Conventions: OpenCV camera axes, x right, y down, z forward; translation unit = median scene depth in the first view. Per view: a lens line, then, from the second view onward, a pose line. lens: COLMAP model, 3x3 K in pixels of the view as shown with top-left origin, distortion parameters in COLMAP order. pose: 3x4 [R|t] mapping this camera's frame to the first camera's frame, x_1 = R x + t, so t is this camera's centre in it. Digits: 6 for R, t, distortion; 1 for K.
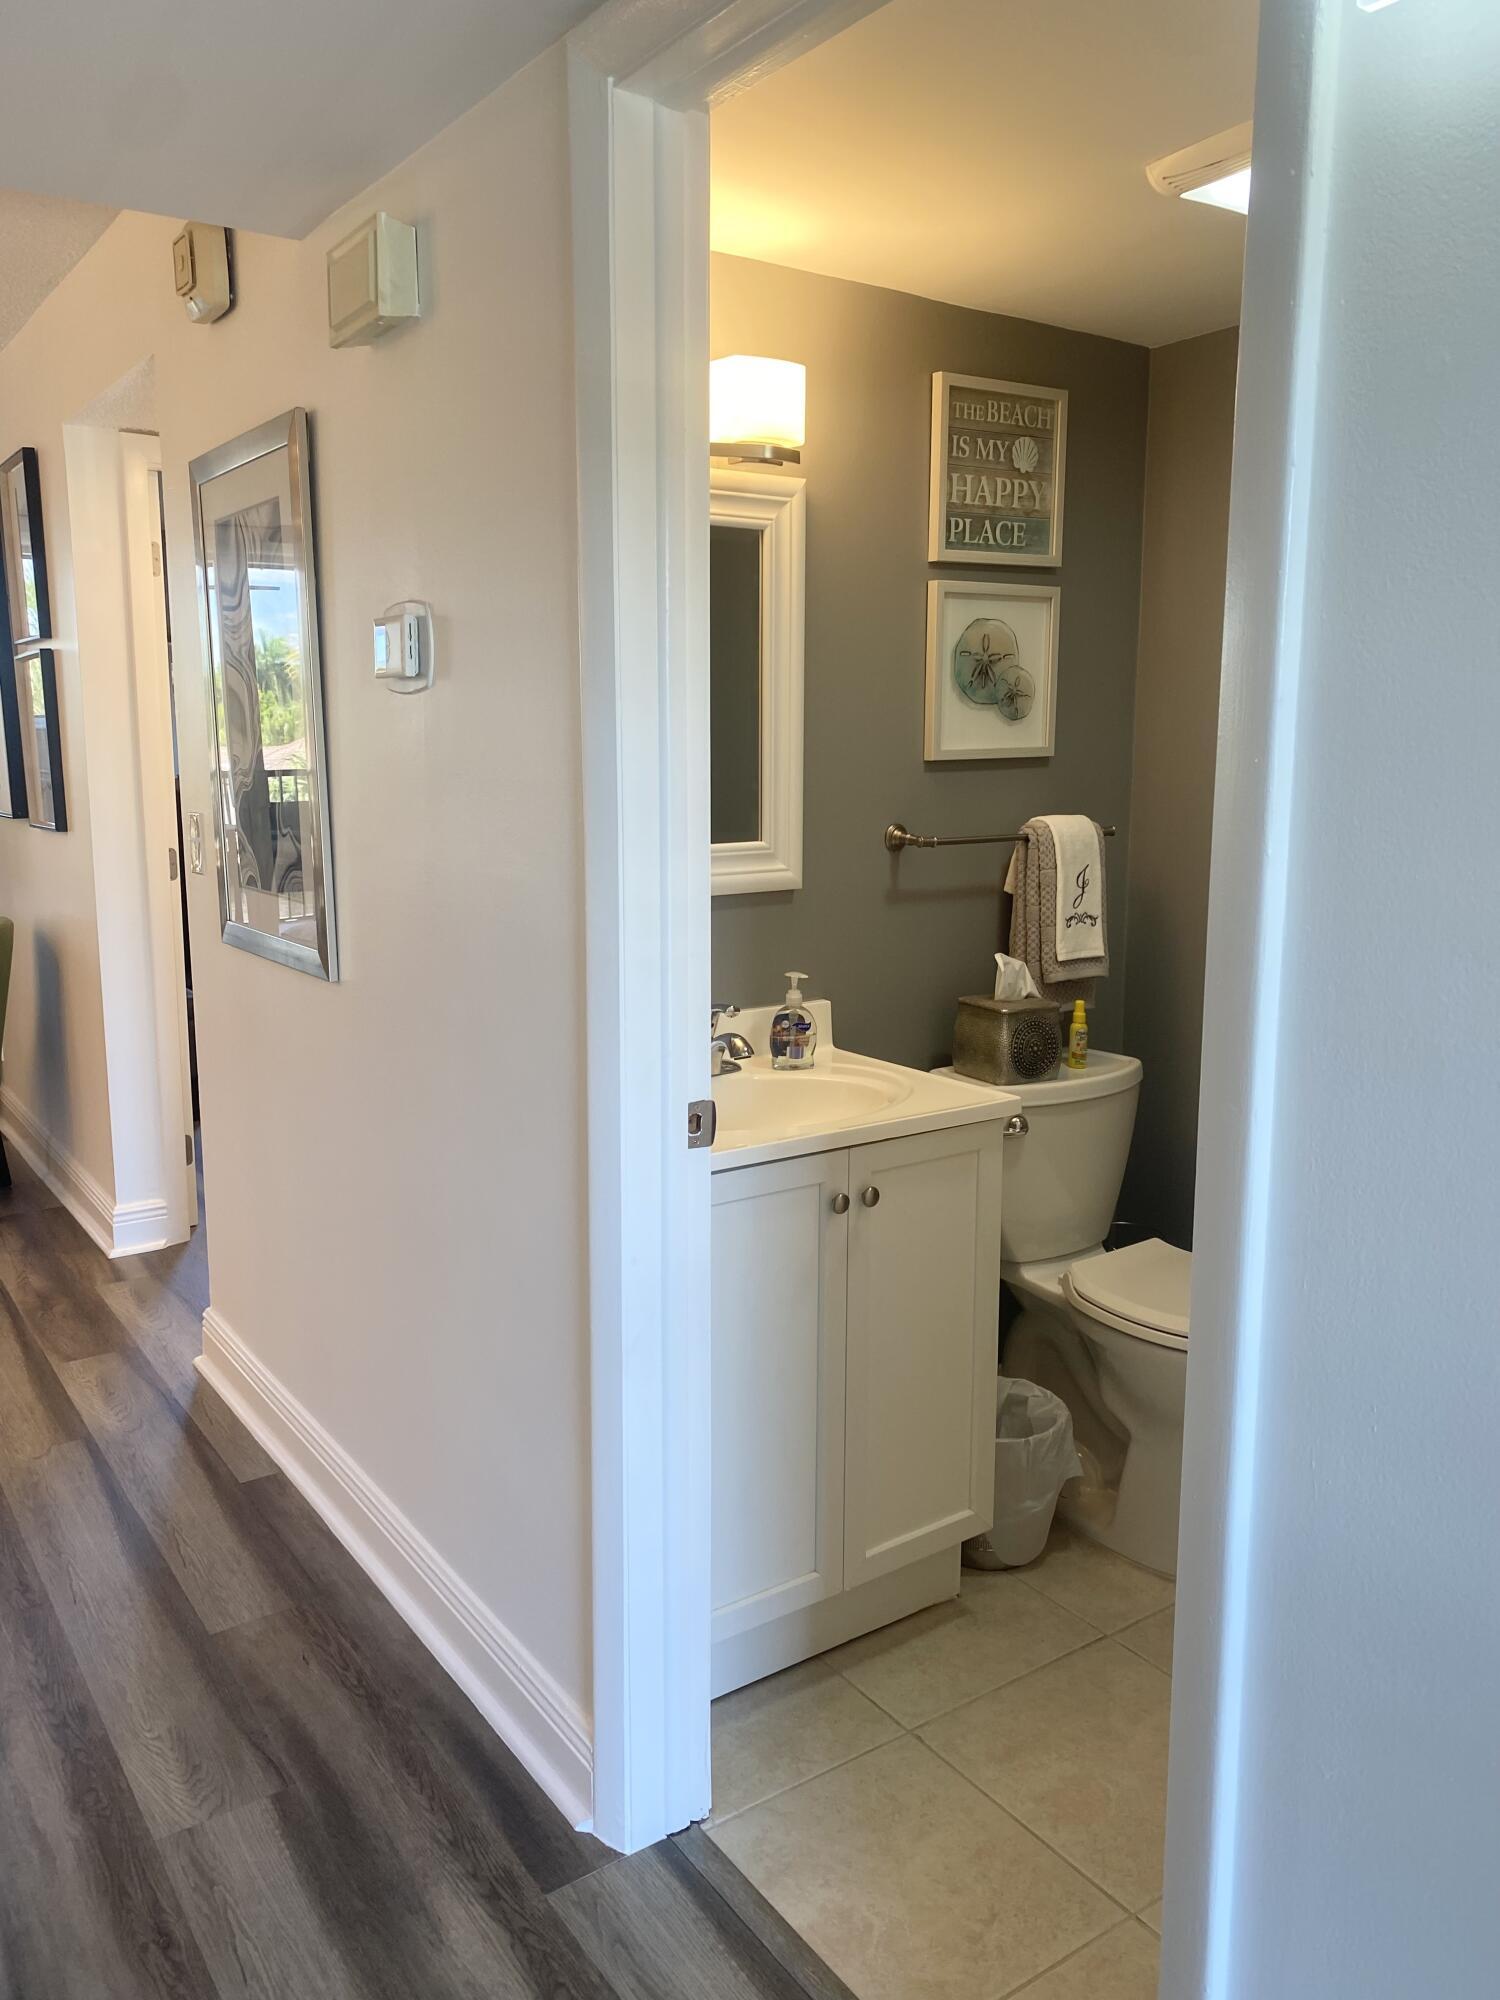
lens RADIAL K [[1508.4, 0, 750.3], [0, 1508.4, 968.9], [0, 0, 1]] dist [0.055767, -0.069727]
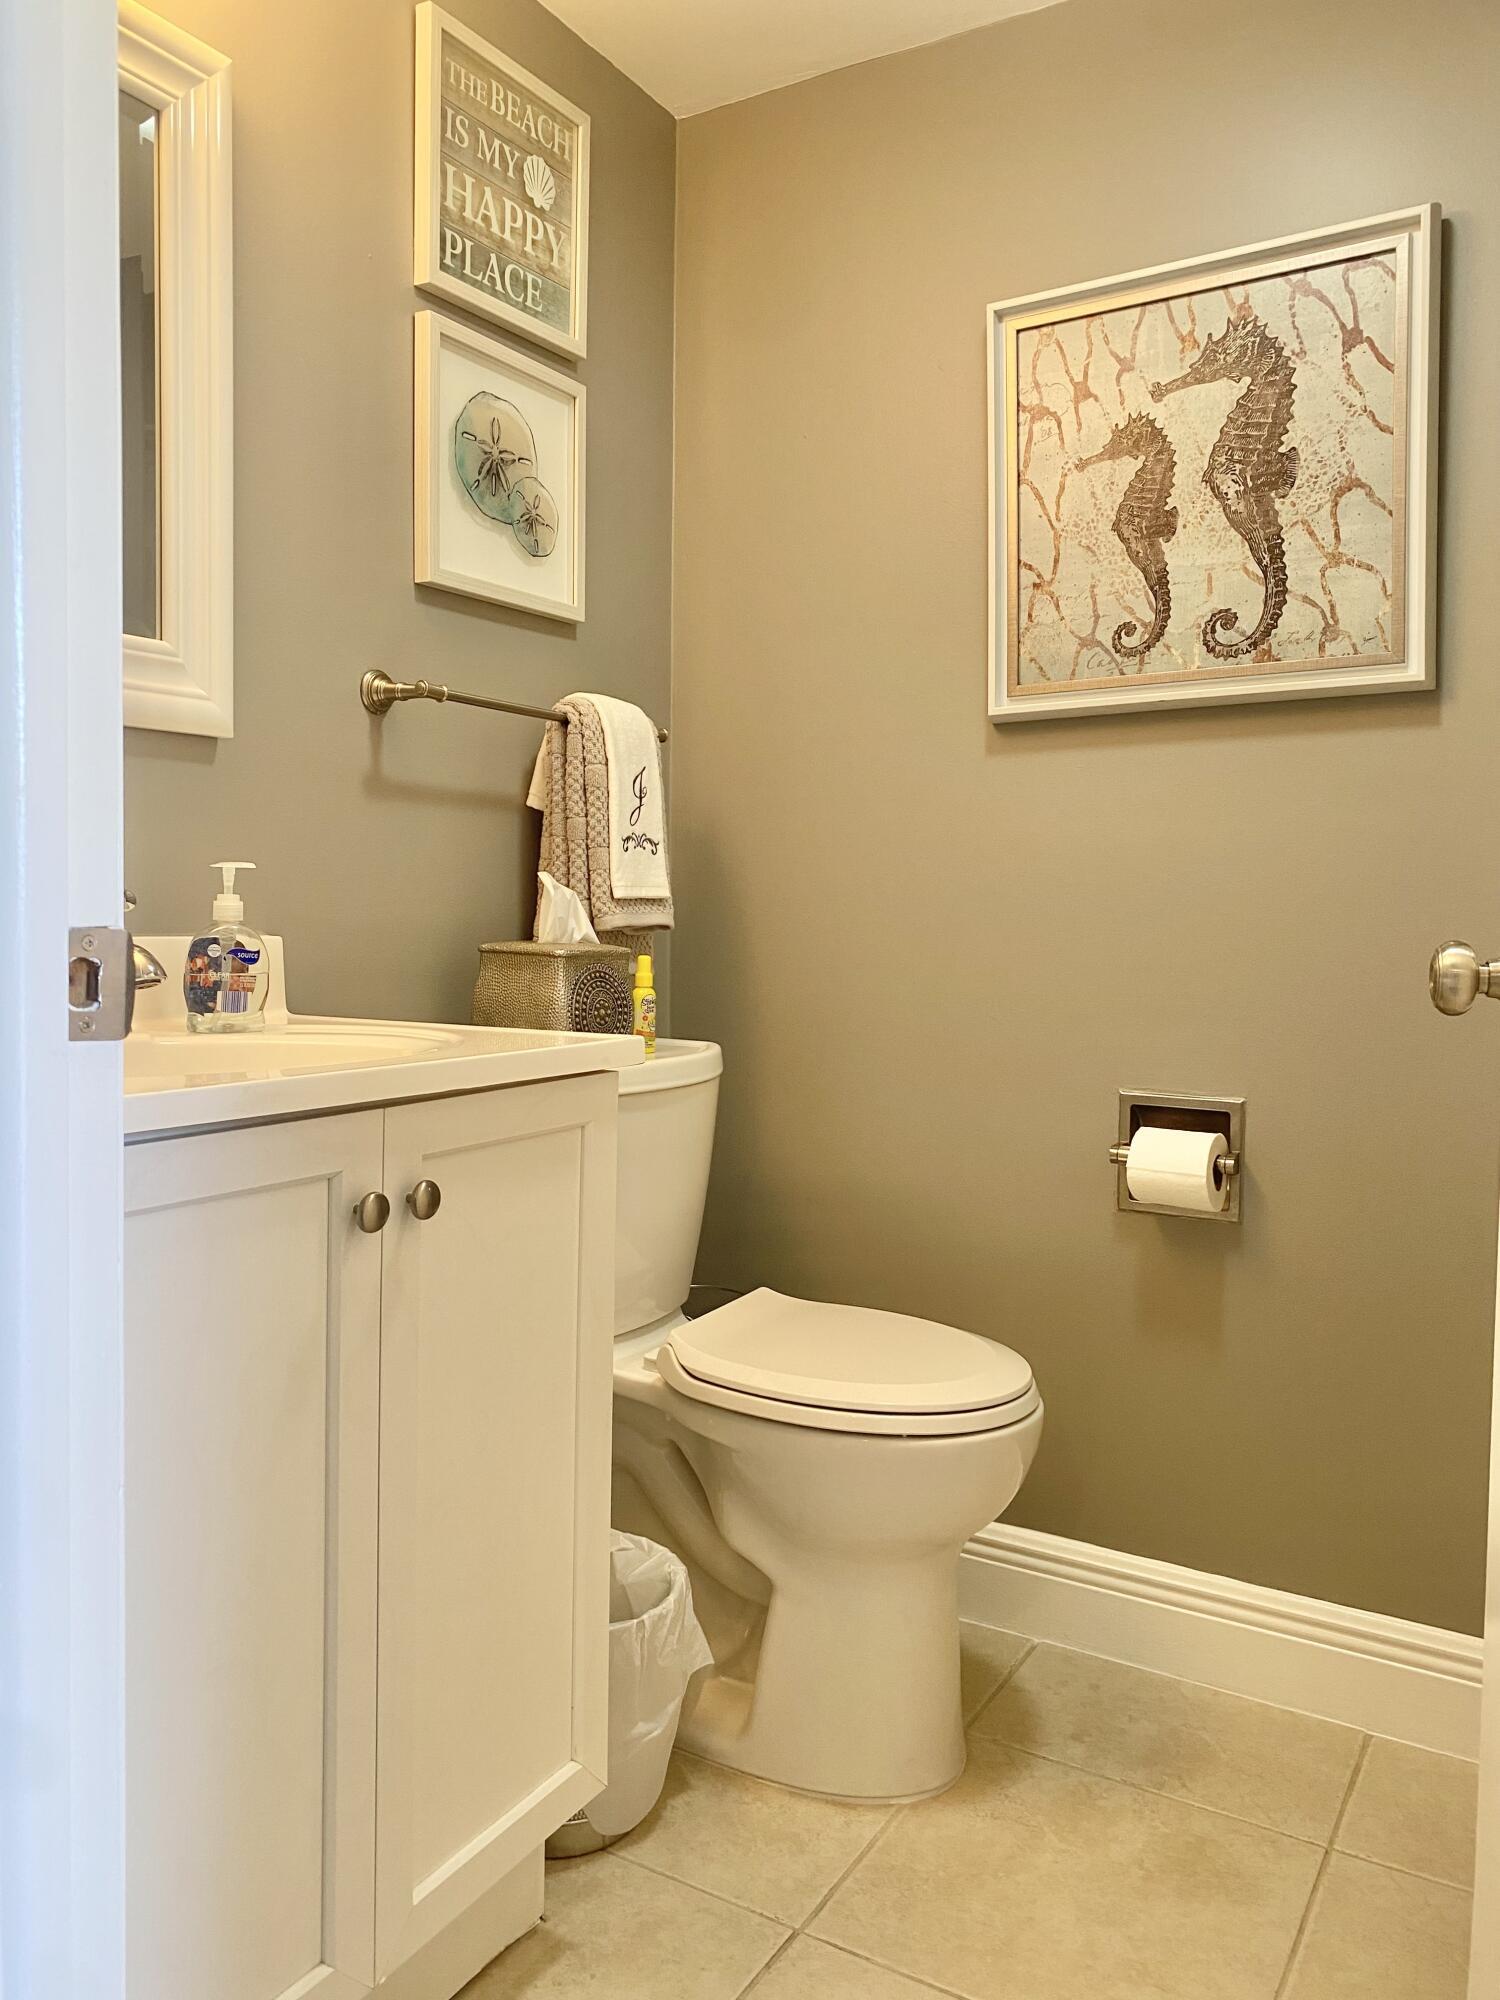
lens RADIAL K [[1508.4, 0, 730.2], [0, 1508.4, 991.9], [0, 0, 1]] dist [0.055767, -0.069727]
pose [[0.912283, -0.007948, 0.409483, -0.031225], [0.046733, 0.995302, -0.084799, 0.101146], [-0.406885, 0.096497, 0.908368, 0.367342]]
